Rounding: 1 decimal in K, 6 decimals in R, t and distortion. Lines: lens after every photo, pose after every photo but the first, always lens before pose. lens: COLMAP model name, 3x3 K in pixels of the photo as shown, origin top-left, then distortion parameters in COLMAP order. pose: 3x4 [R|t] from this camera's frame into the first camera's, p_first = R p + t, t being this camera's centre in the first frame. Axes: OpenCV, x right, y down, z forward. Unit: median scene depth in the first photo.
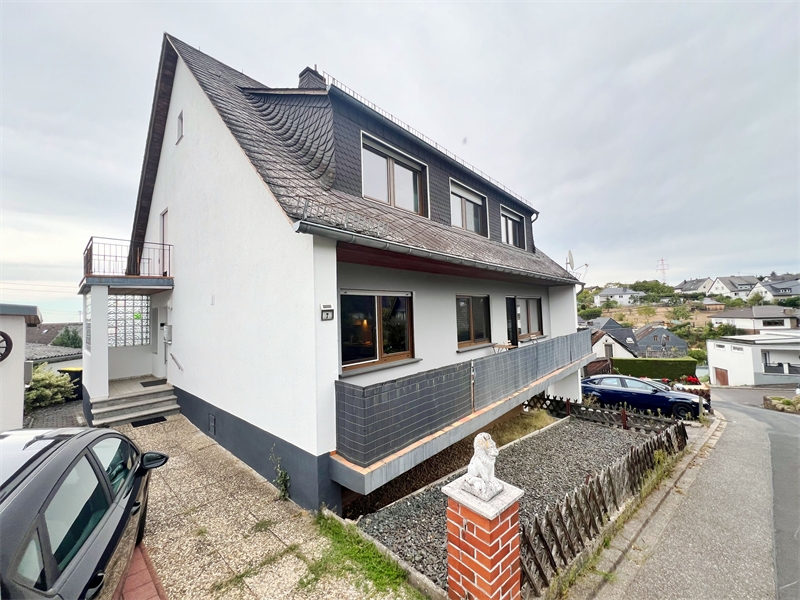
lens RADIAL K [[318.6, 0, 395.7], [0, 318.6, 299.5], [0, 0, 1]] dist [-0.000244, -0.000631]
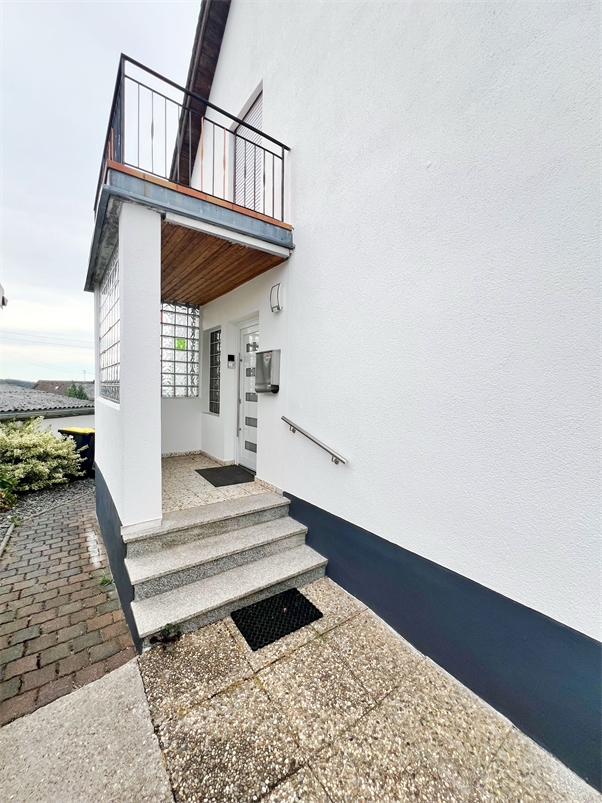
lens RADIAL K [[319.8, 0, 301.7], [0, 319.8, 402.3], [0, 0, 1]] dist [-0.000244, -0.000631]
pose [[0.981534, 0.062112, -0.180925, -0.476634], [-0.047435, 0.995306, 0.084352, 0.090645], [0.185315, -0.074212, 0.979873, 0.471421]]
